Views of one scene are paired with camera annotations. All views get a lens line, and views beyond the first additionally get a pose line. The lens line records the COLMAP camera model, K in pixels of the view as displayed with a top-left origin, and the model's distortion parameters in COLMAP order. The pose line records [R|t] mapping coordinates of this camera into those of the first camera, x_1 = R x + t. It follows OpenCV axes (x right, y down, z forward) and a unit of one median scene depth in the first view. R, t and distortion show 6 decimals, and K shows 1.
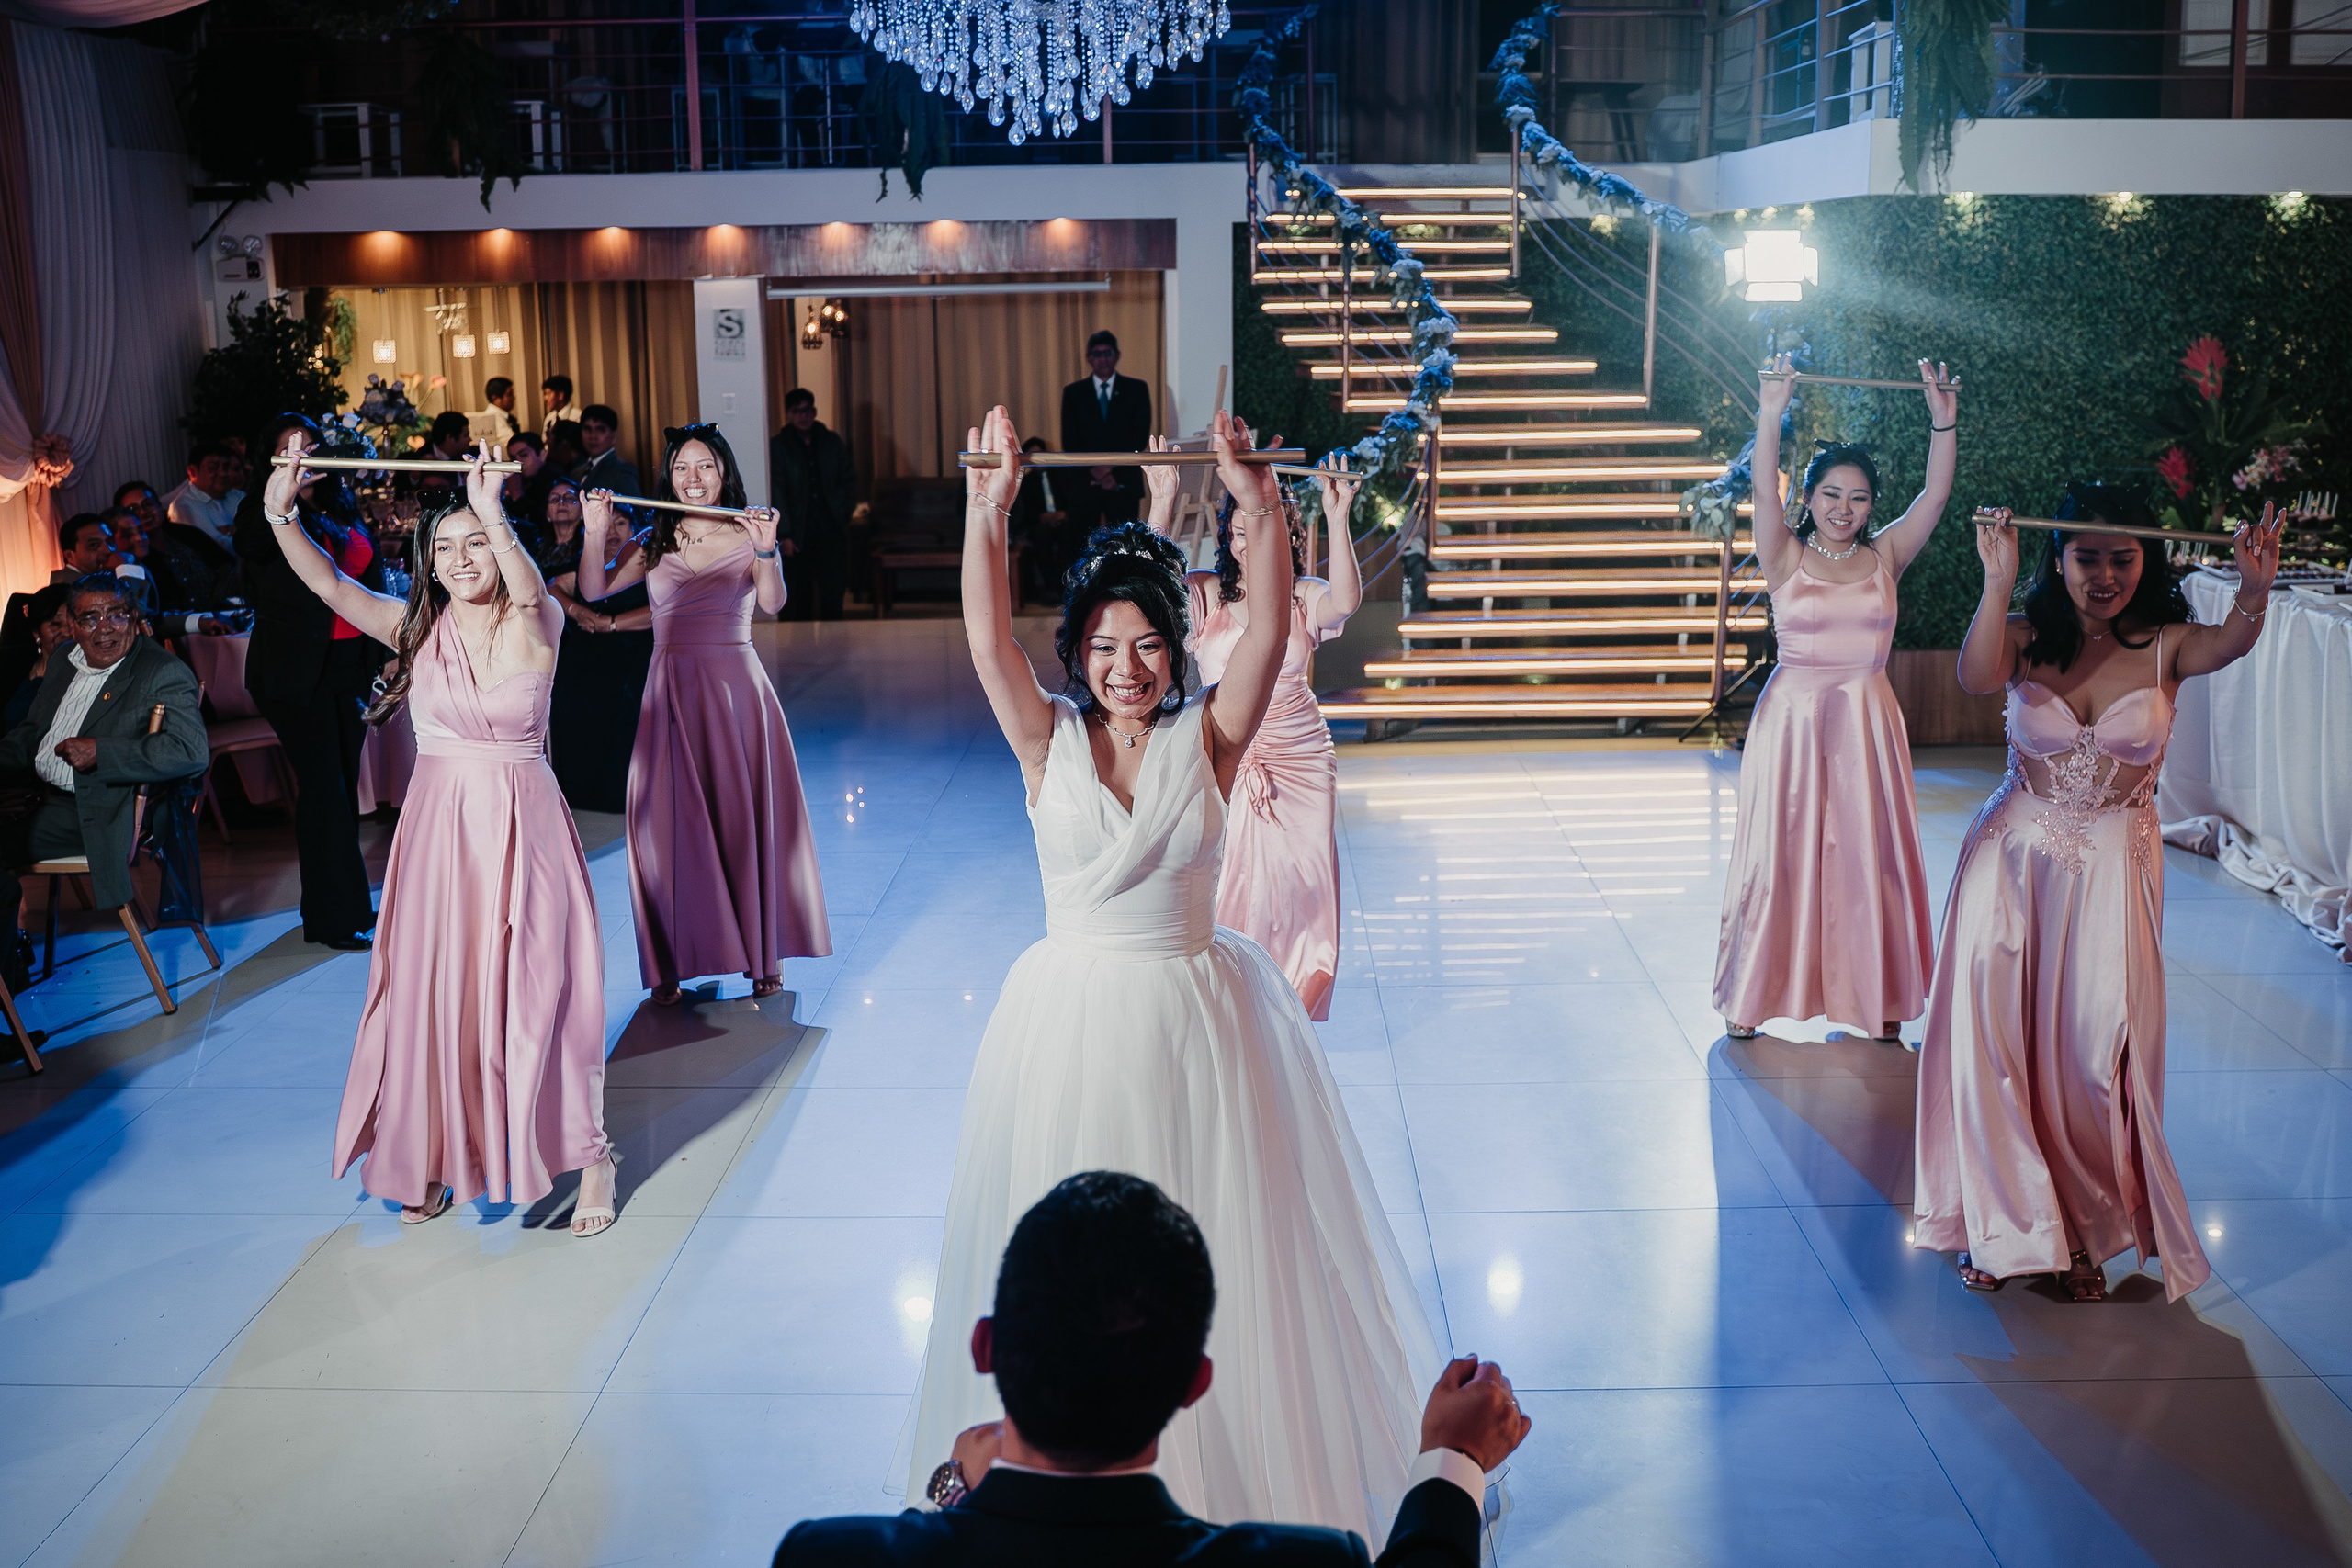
lens RADIAL K [[1946.7, 0, 1282.9], [0, 1946.7, 615.6], [0, 0, 1]] dist [-0.004093, 0.002646]
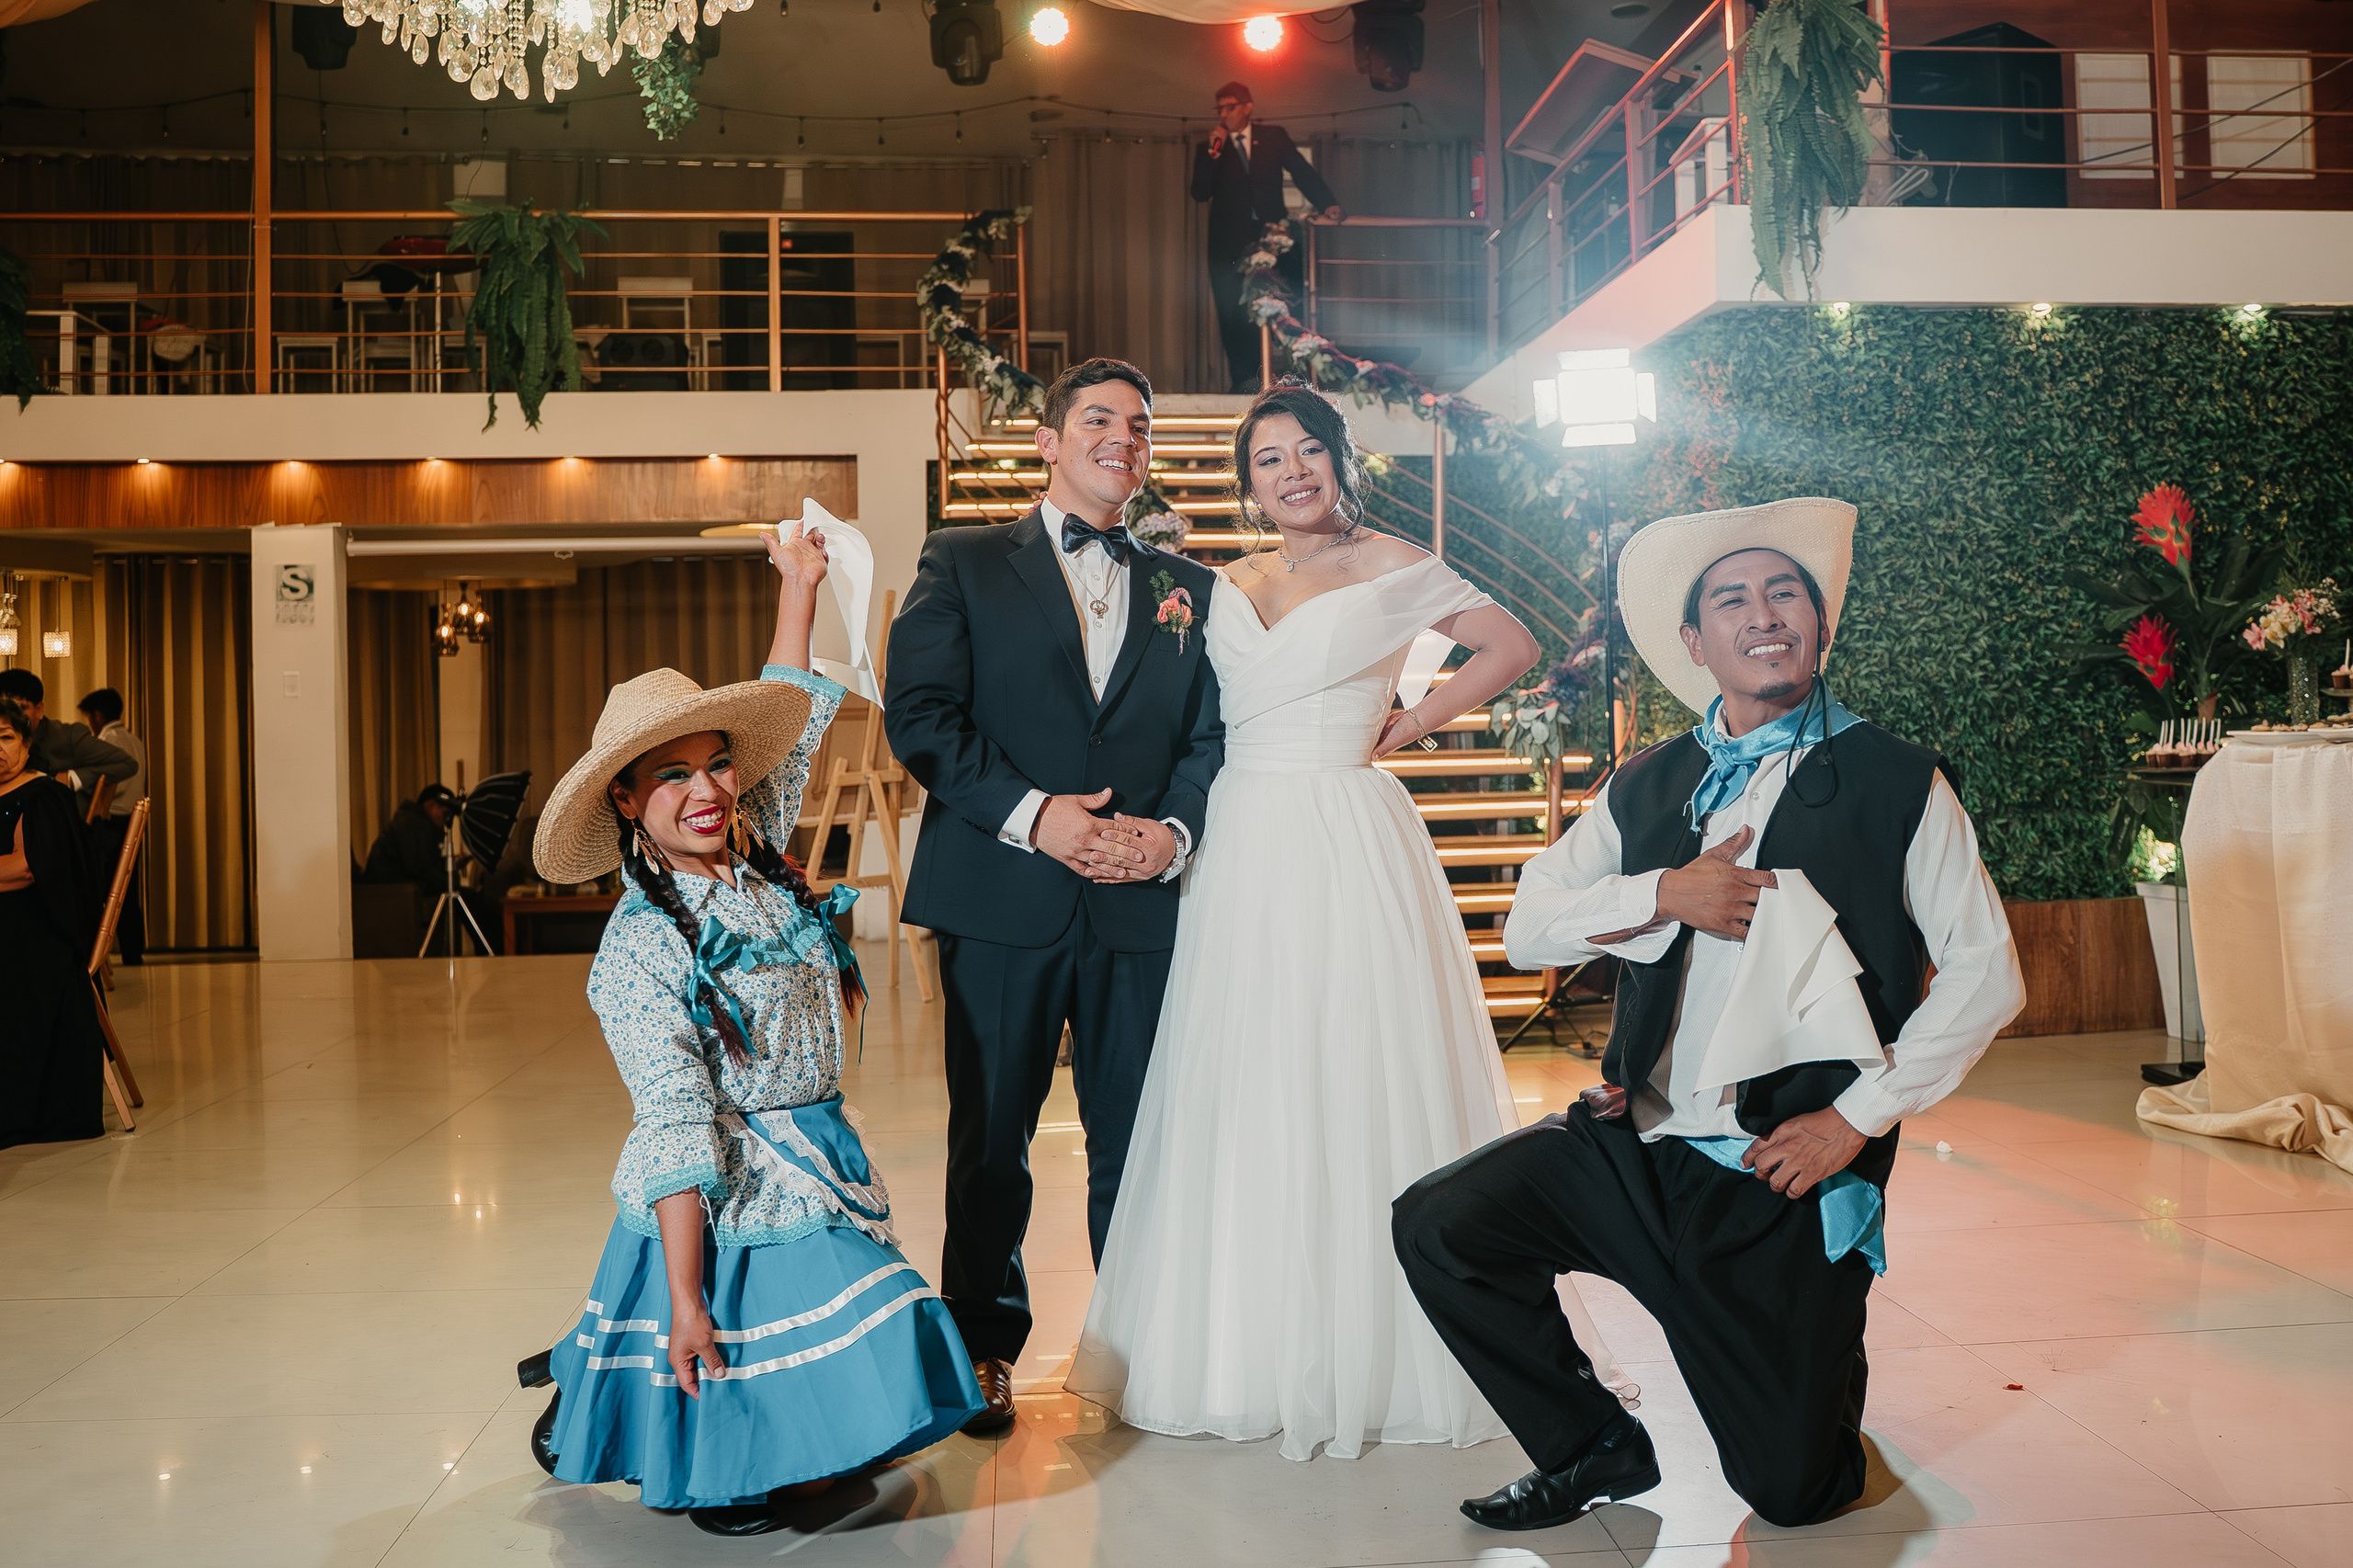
lens RADIAL K [[1871.4, 0, 1187.8], [0, 1871.4, 774.8], [0, 0, 1]] dist [-0.052281, 0.006232]
pose [[0.998673, -0.010476, 0.050414, 0.057136], [0.018503, 0.986699, -0.161501, 0.076423], [-0.048051, 0.162219, 0.985584, 0.325703]]
